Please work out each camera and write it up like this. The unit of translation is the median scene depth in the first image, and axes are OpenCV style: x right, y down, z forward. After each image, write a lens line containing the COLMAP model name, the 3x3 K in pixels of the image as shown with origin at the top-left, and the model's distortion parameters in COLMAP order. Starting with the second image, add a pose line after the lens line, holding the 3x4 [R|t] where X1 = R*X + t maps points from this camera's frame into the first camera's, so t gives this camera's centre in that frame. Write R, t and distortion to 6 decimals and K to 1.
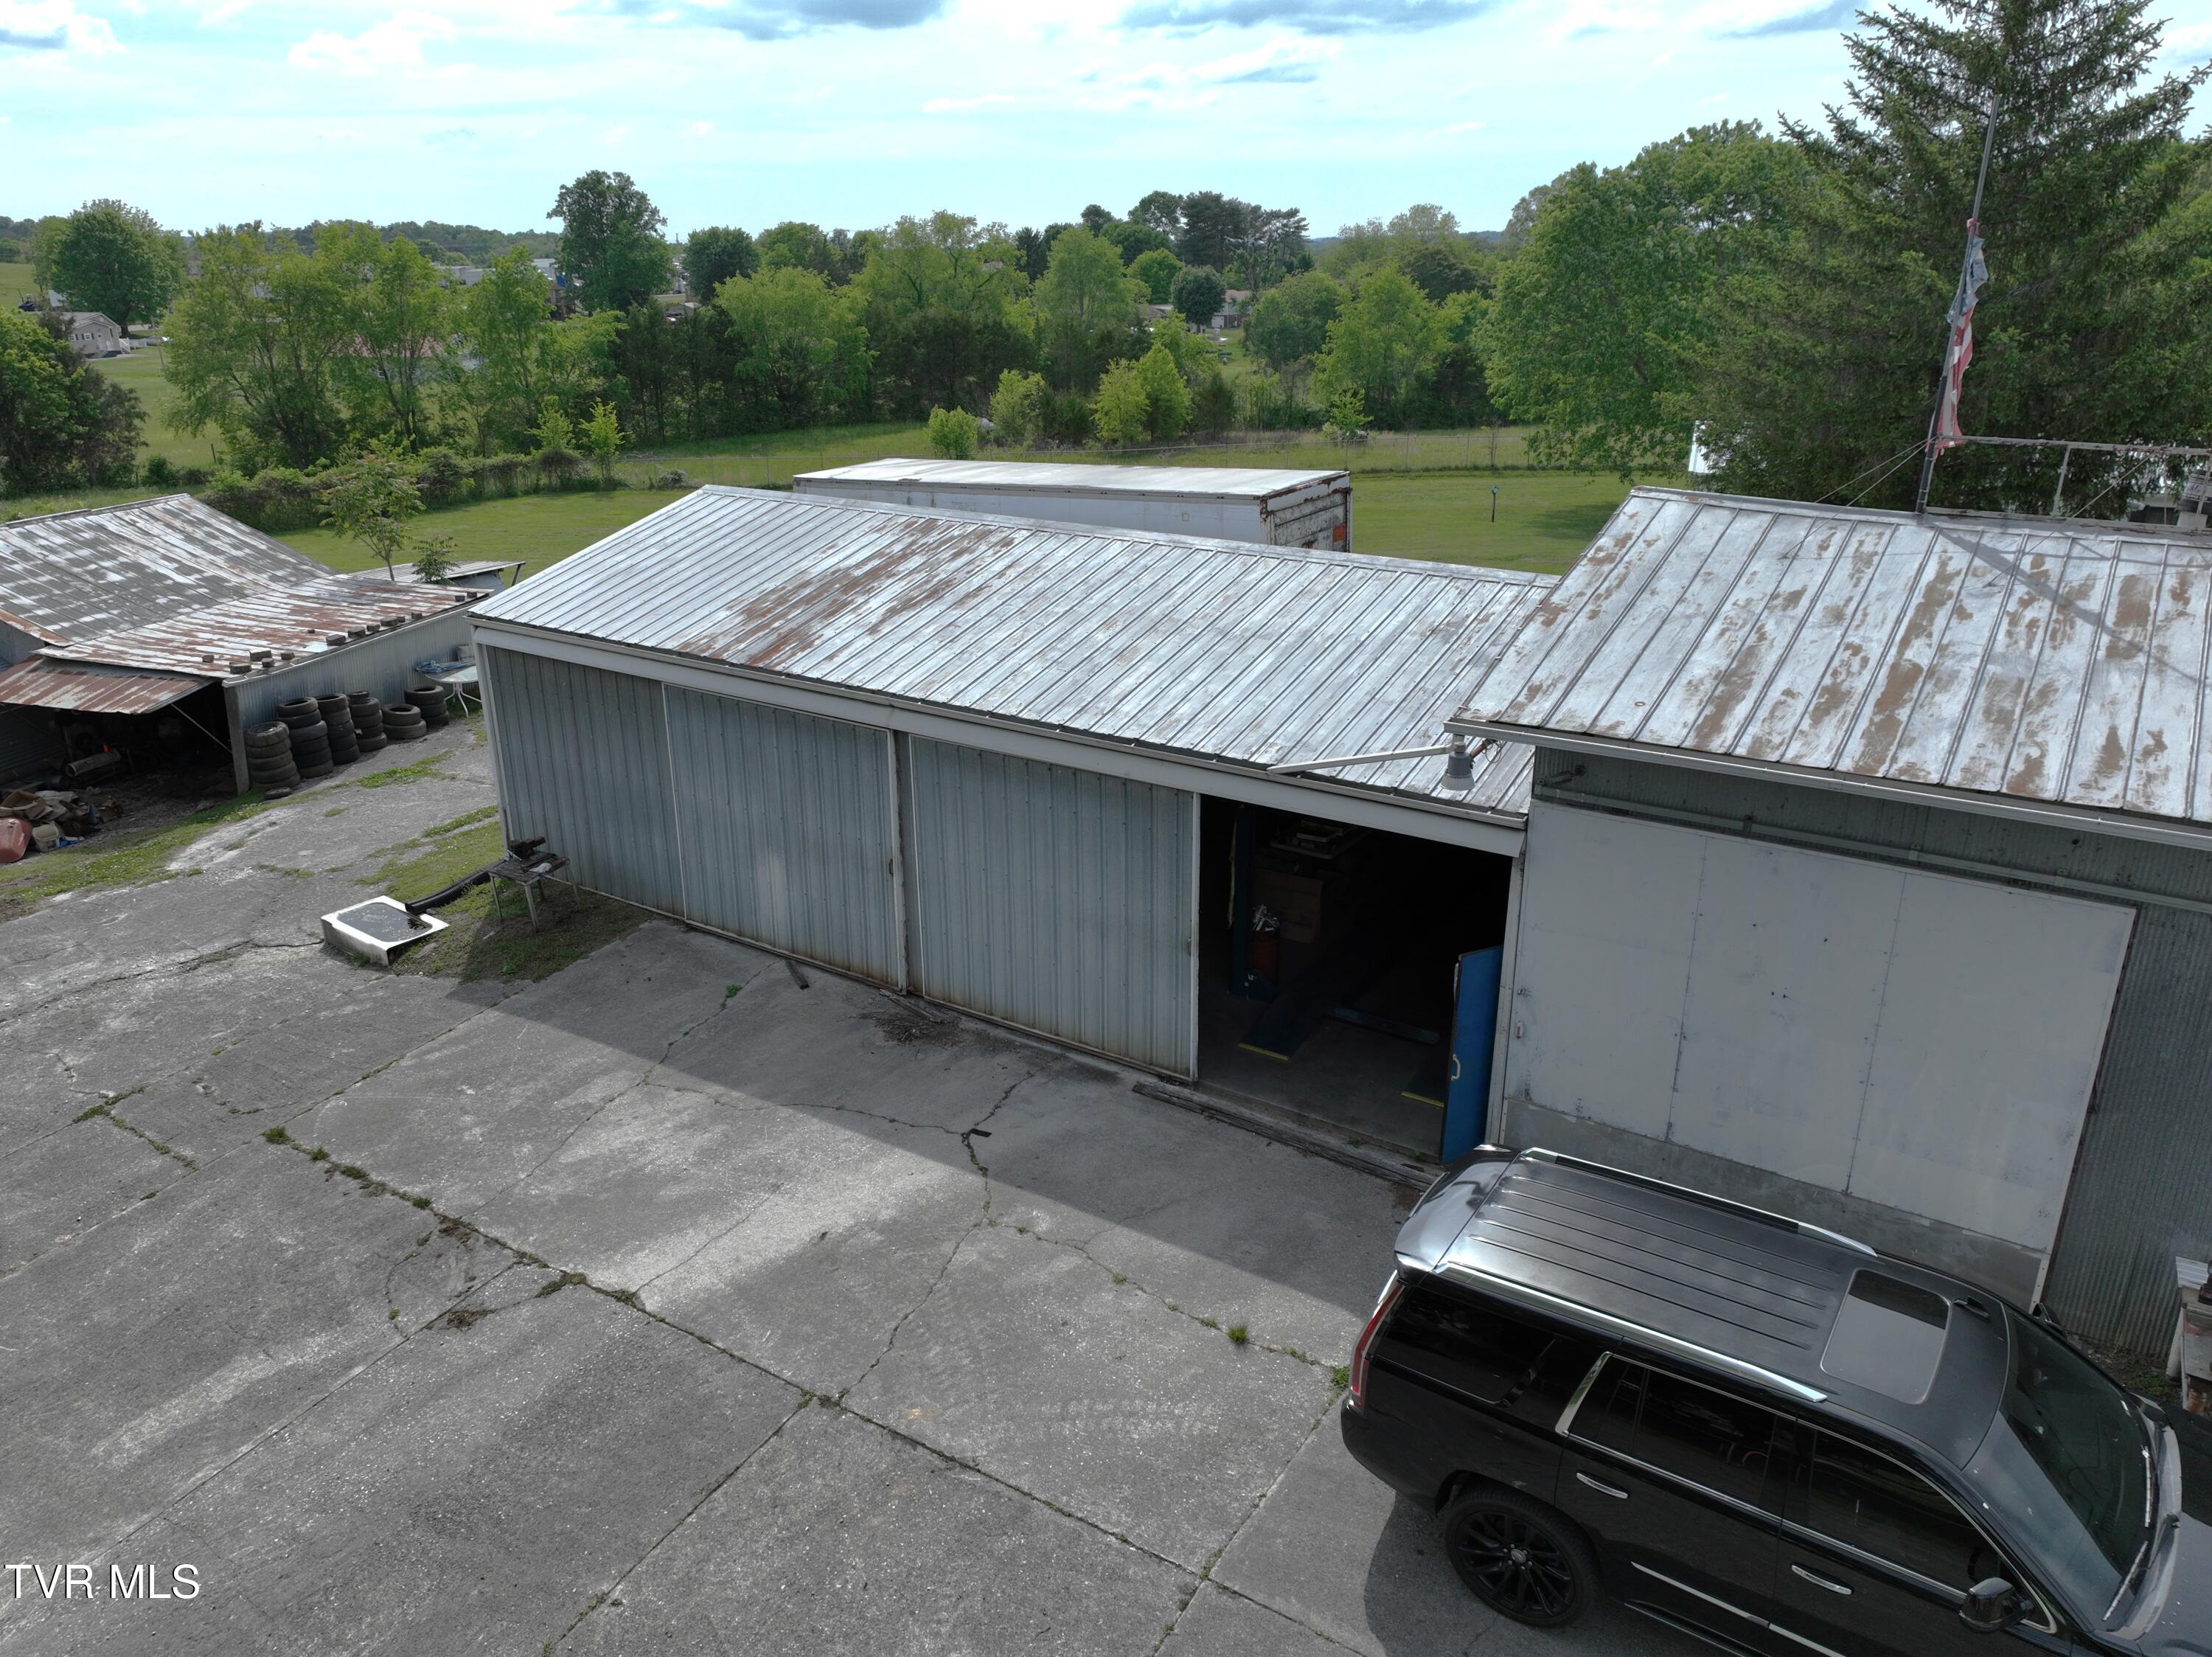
lens RADIAL K [[1576.0, 0, 1106.0], [0, 1576.0, 828.5], [0, 0, 1]] dist [0.000923, 0.025659]
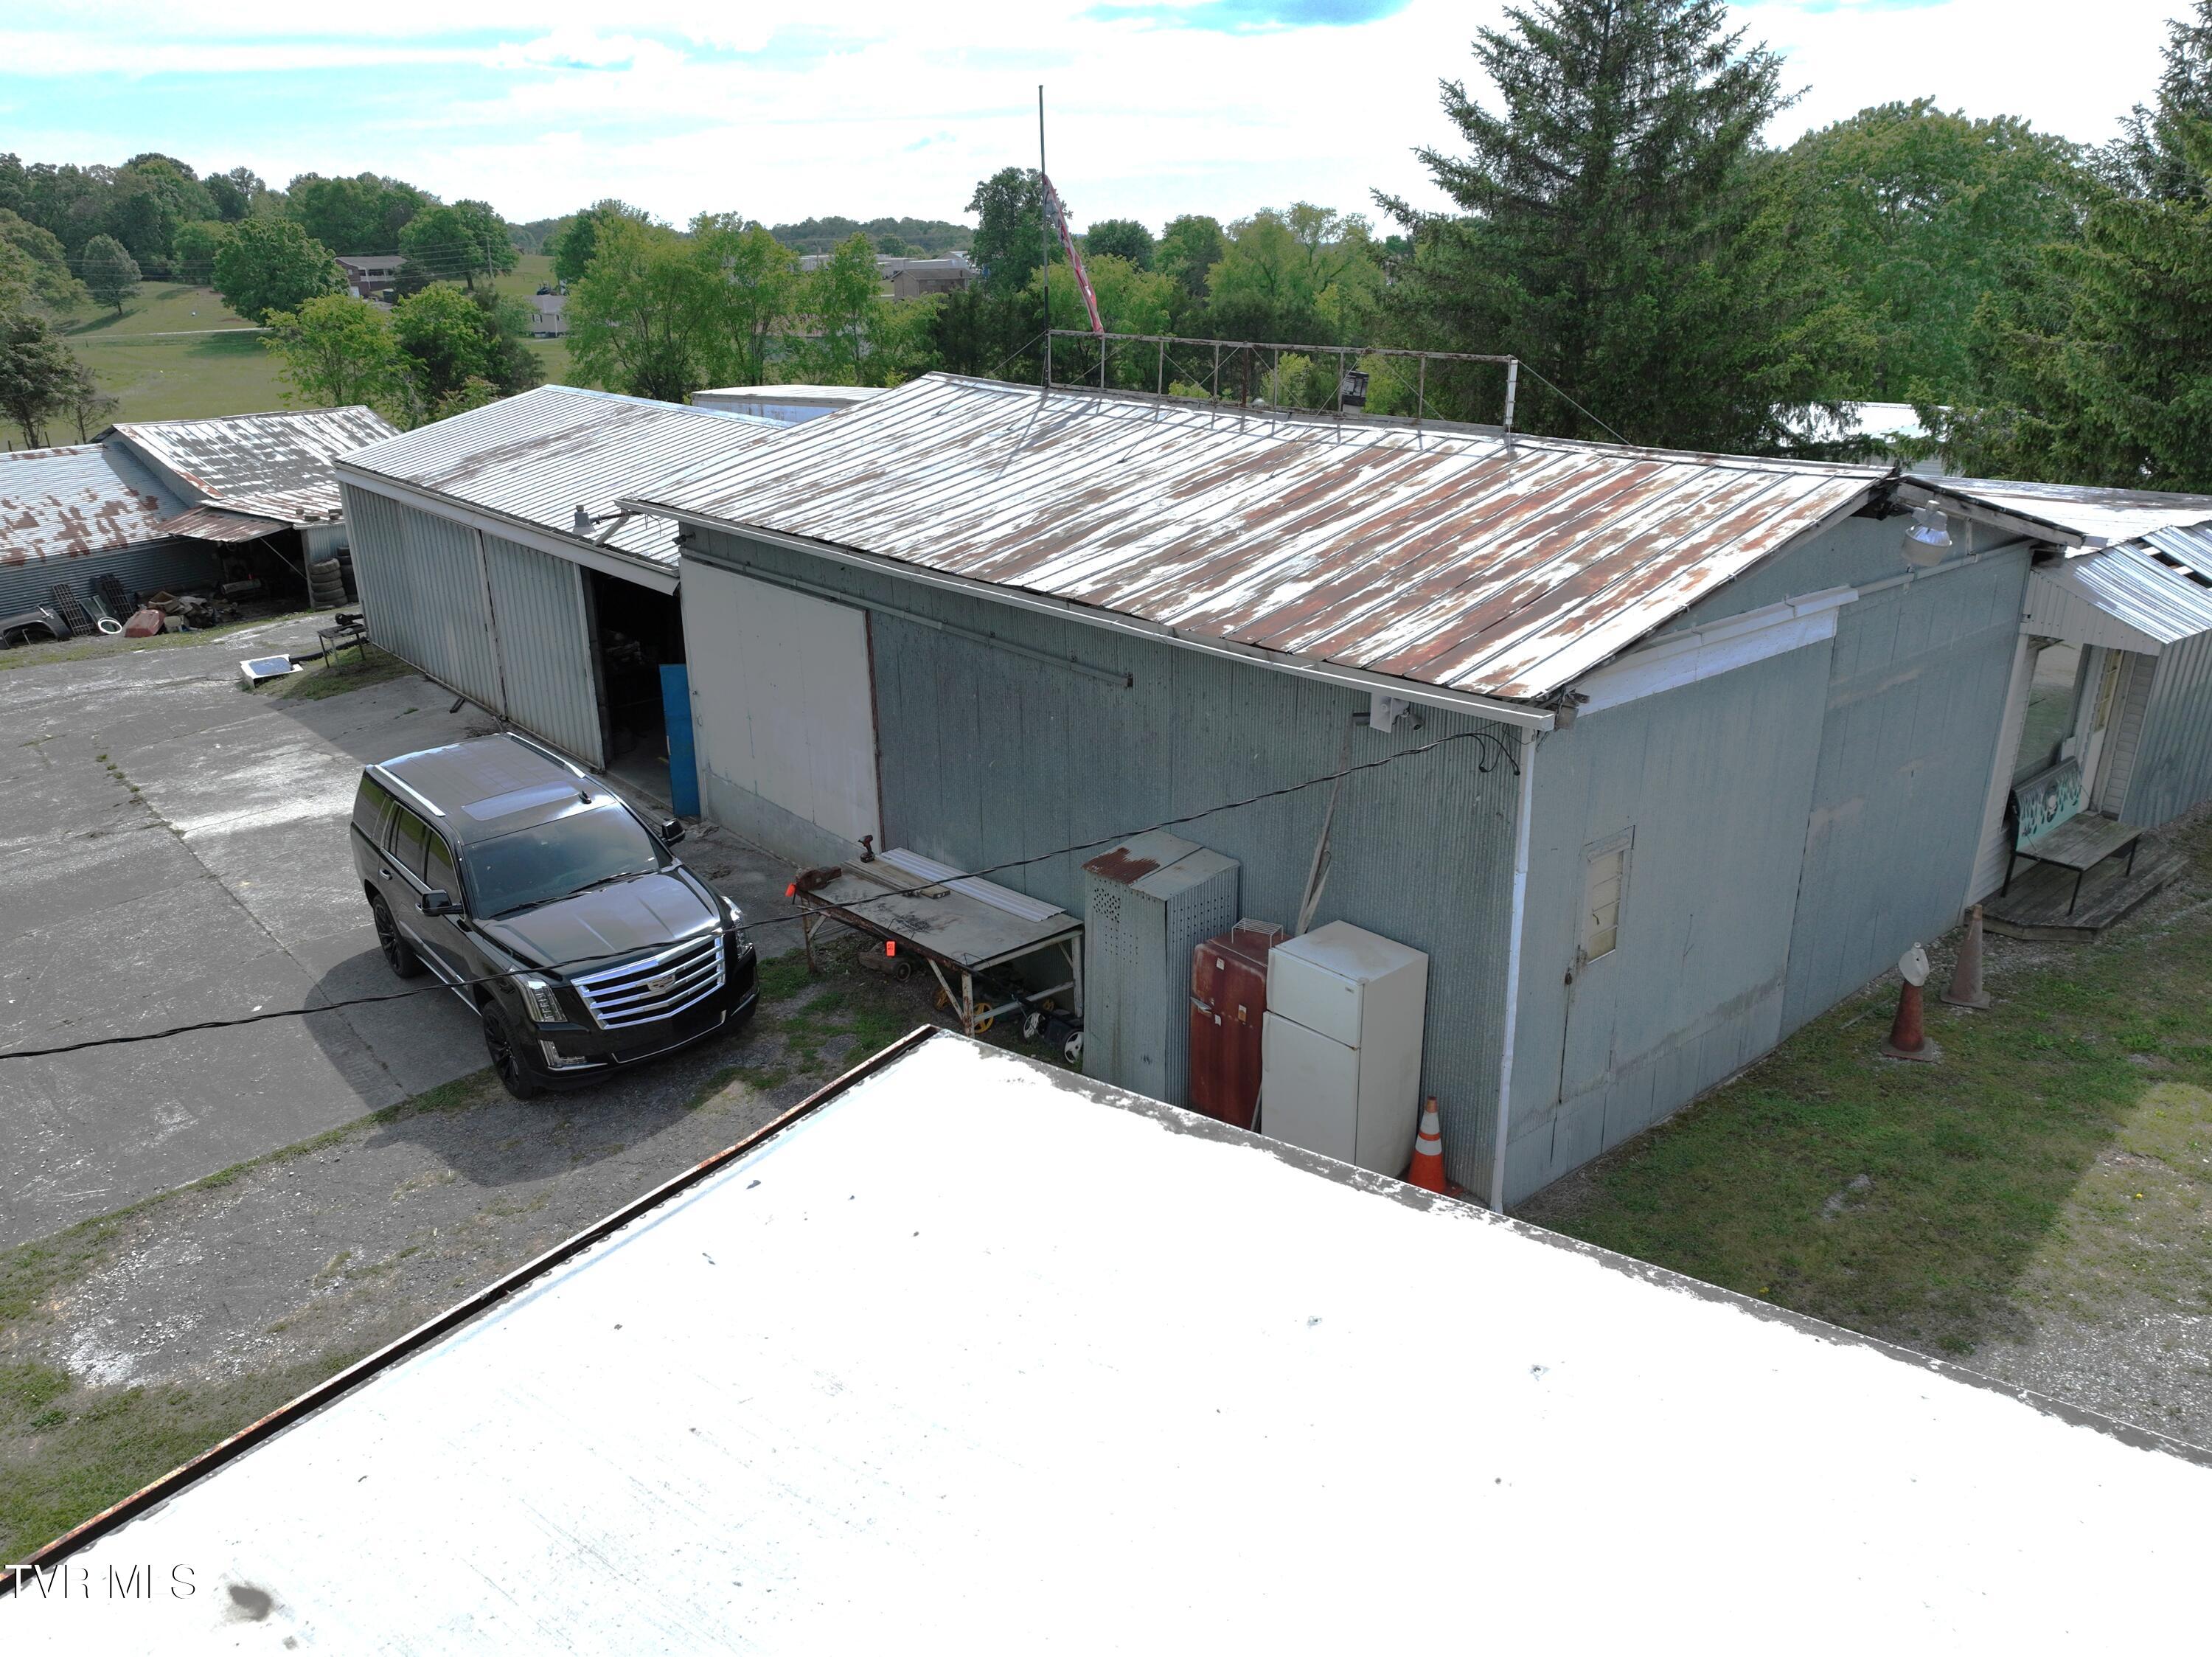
lens RADIAL K [[1576.0, 0, 1106.0], [0, 1576.0, 828.5], [0, 0, 1]] dist [0.000923, 0.025659]
pose [[0.963814, 0.094989, -0.249078, 0.141357], [-0.094270, 0.995436, 0.014845, 0.023831], [0.249351, 0.009173, 0.968370, -0.048976]]
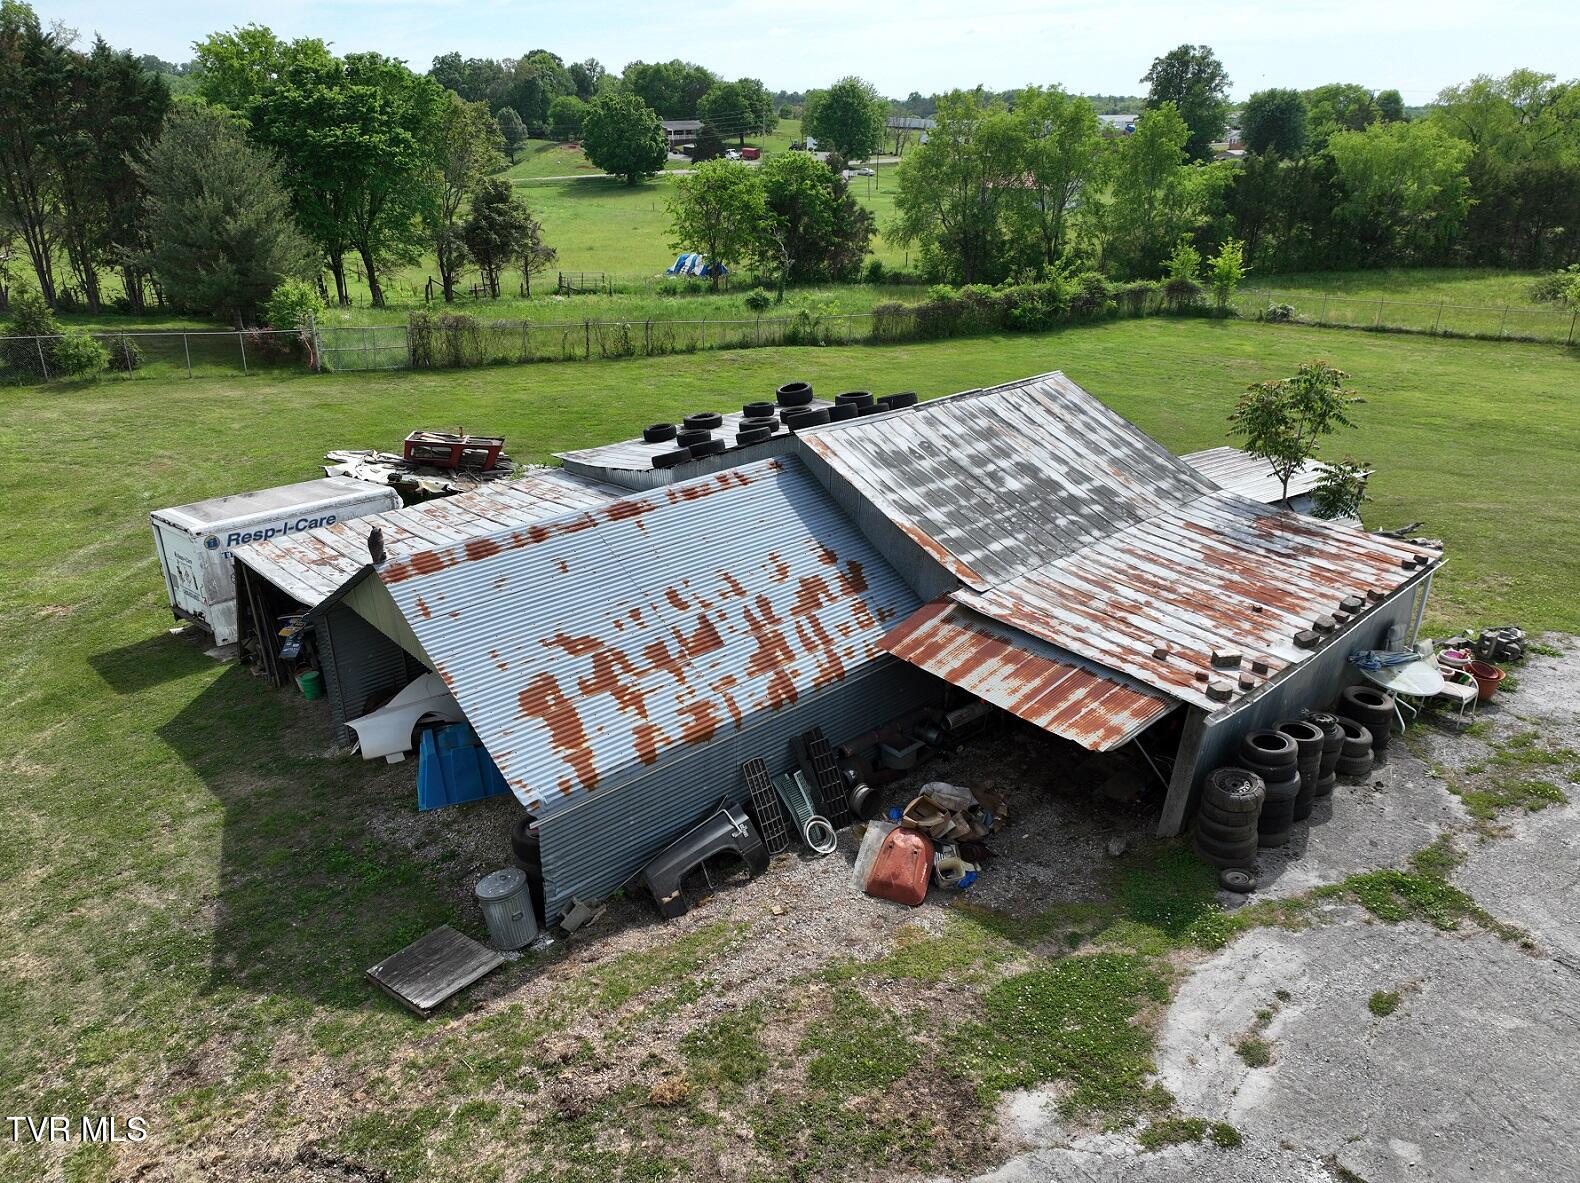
lens RADIAL K [[1132.3, 0, 790.0], [0, 1132.3, 591.5], [0, 0, 1]] dist [0.002893, 0.011684]
pose [[0.843584, 0.211844, -0.493446, -0.131887], [-0.186404, 0.977279, 0.100890, -0.045042], [0.503607, 0.006871, 0.863905, 0.130565]]
